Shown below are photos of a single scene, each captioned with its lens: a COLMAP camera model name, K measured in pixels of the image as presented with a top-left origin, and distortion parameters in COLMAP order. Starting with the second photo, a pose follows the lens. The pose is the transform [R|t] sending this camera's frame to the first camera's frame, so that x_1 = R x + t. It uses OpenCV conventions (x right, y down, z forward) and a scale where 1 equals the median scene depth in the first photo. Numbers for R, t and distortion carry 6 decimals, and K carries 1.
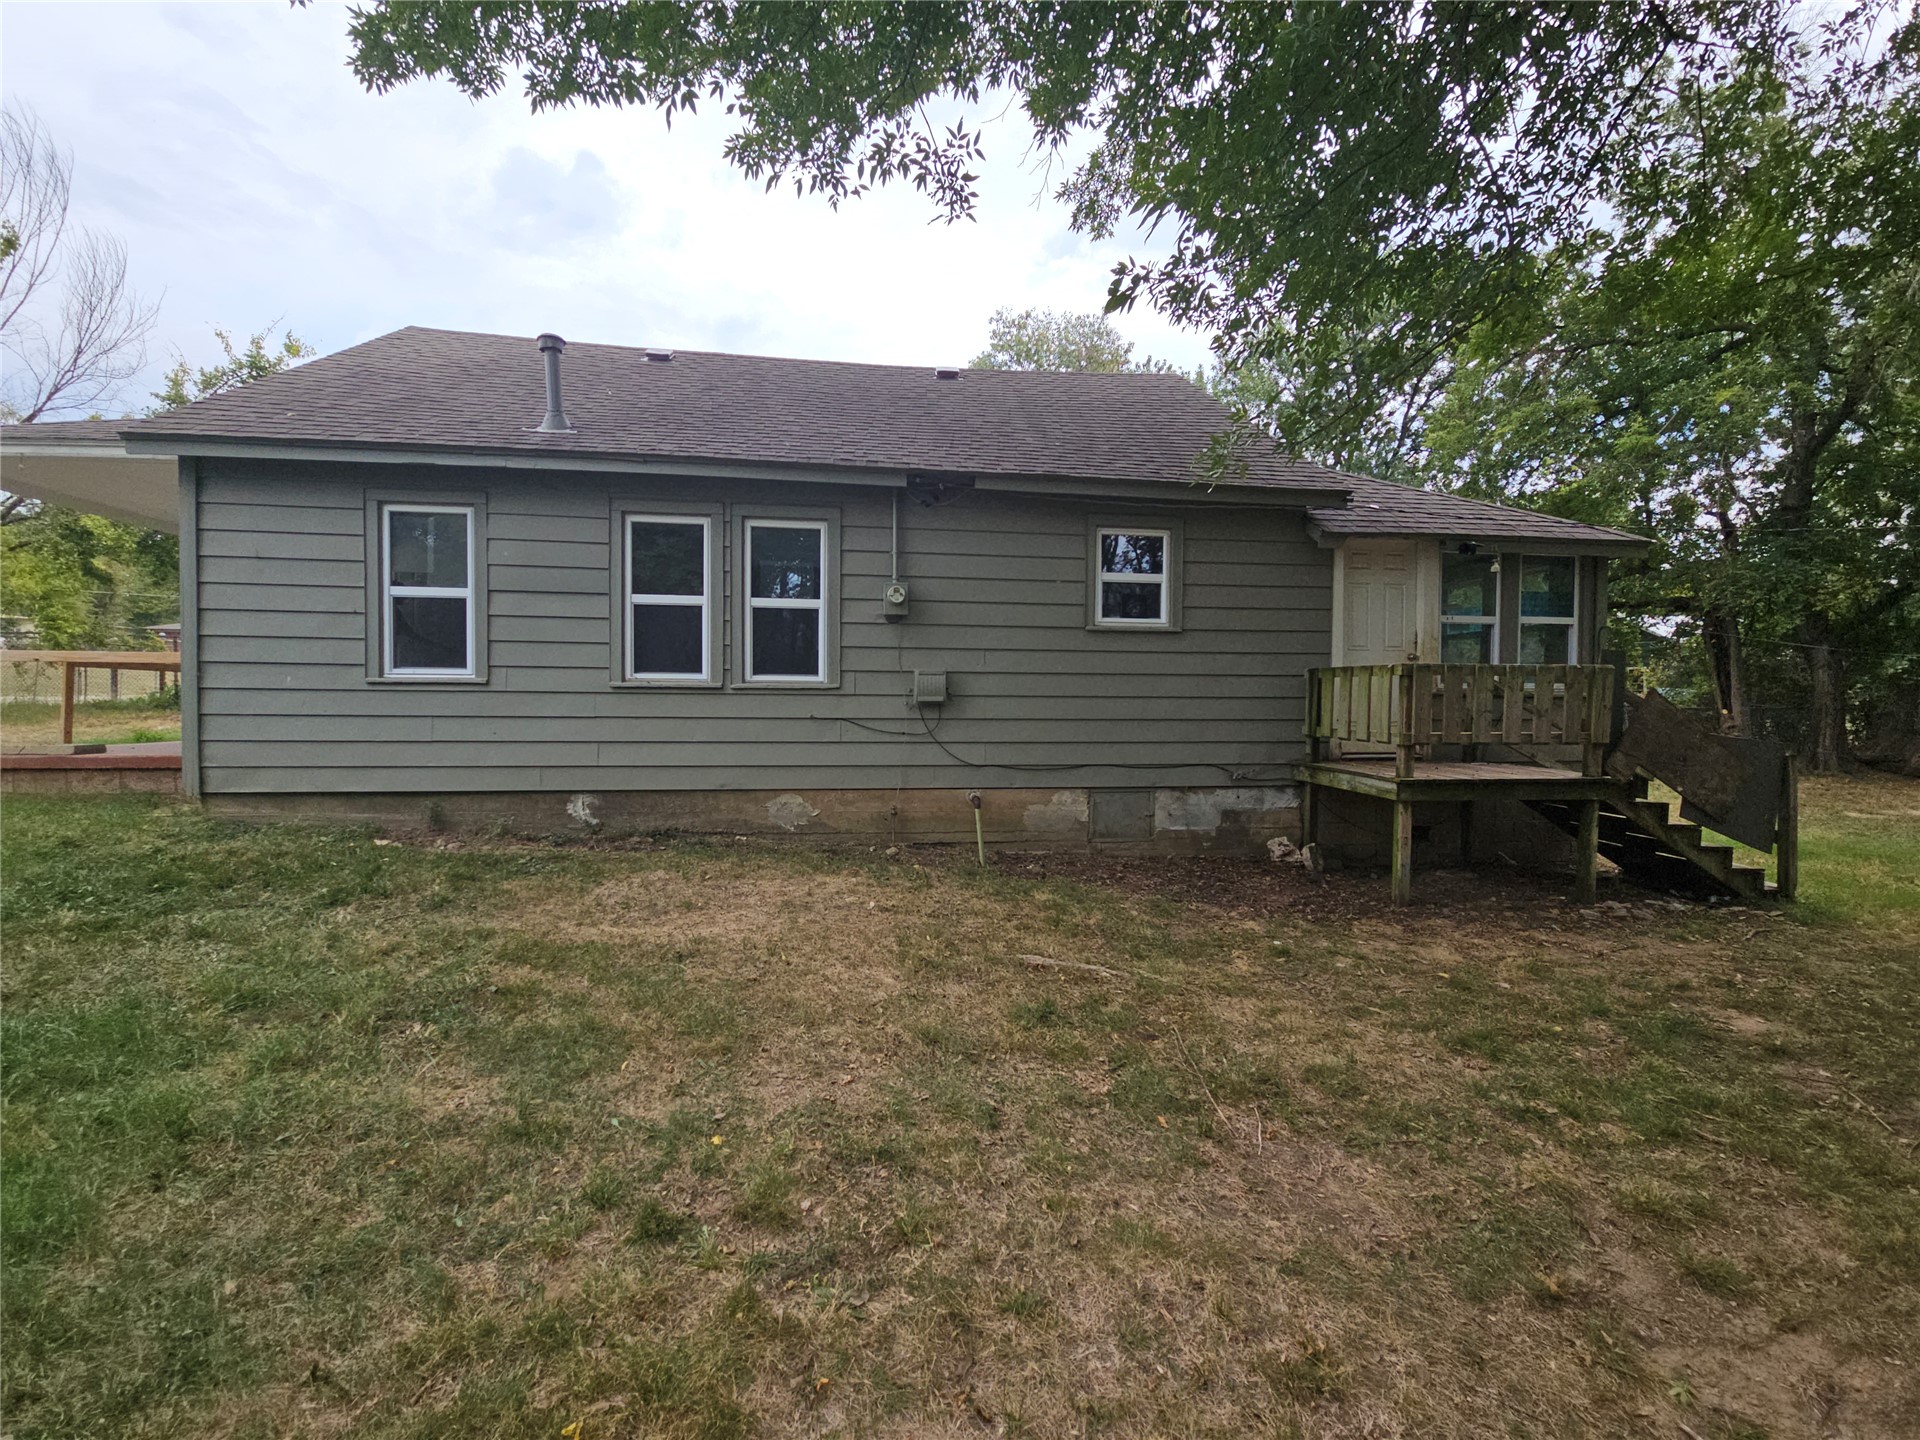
lens RADIAL K [[819.2, 0, 959.5], [0, 819.2, 698.2], [0, 0, 1]] dist [0.000954, -0.000003]
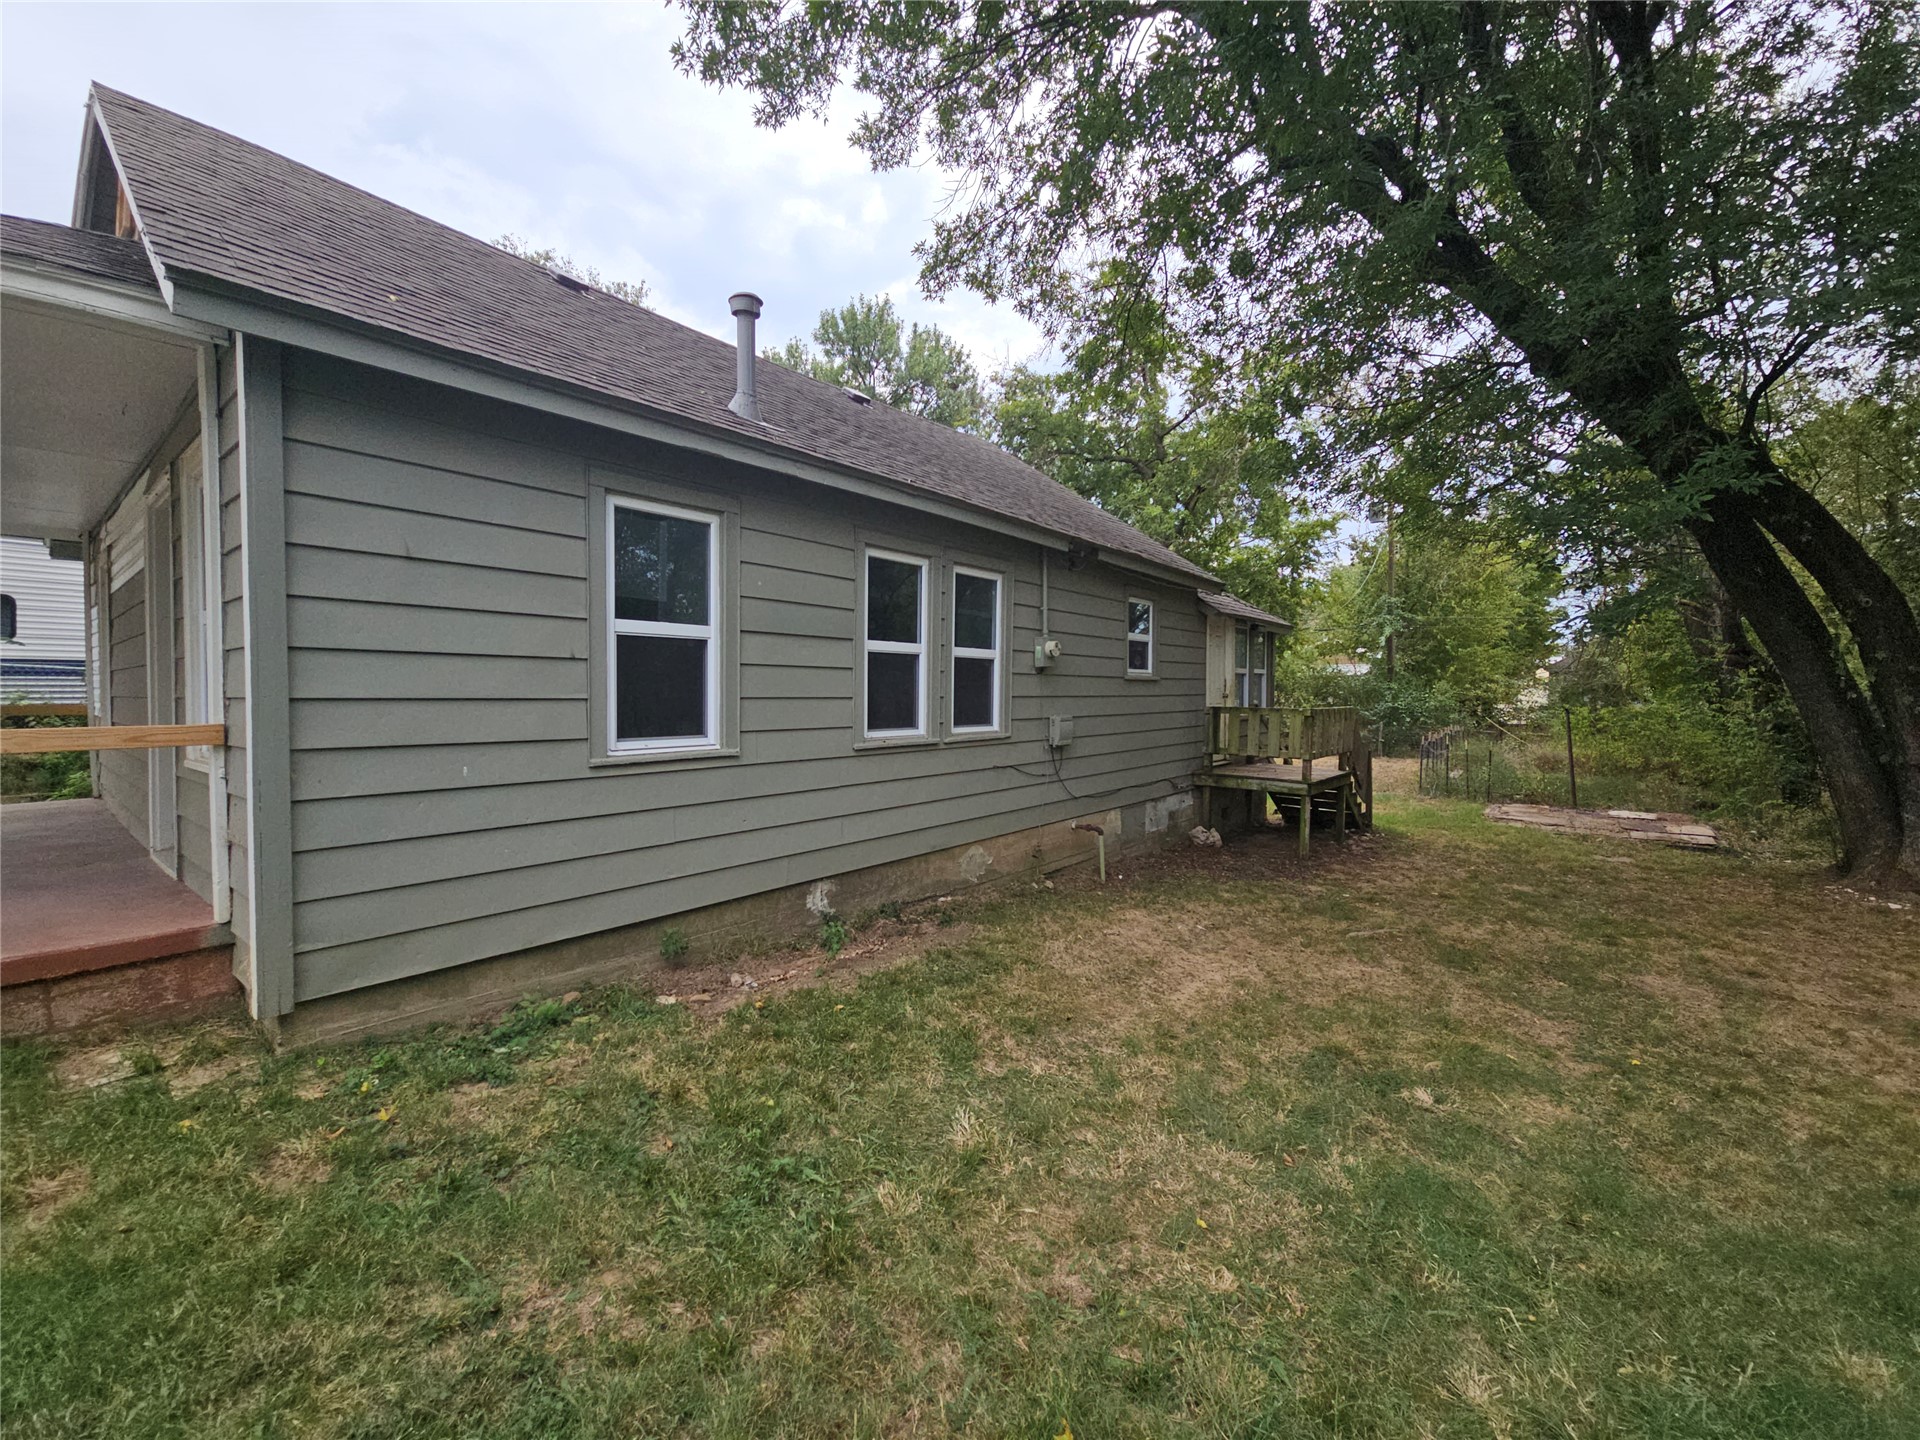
lens RADIAL K [[775.0, 0, 956.4], [0, 775.0, 715.6], [0, 0, 1]] dist [0.001825, -0.003749]
pose [[0.735763, -0.029551, 0.676594, -0.881454], [0.016857, 0.999537, 0.025325, -0.066734], [-0.677030, -0.007228, 0.735920, 0.336044]]
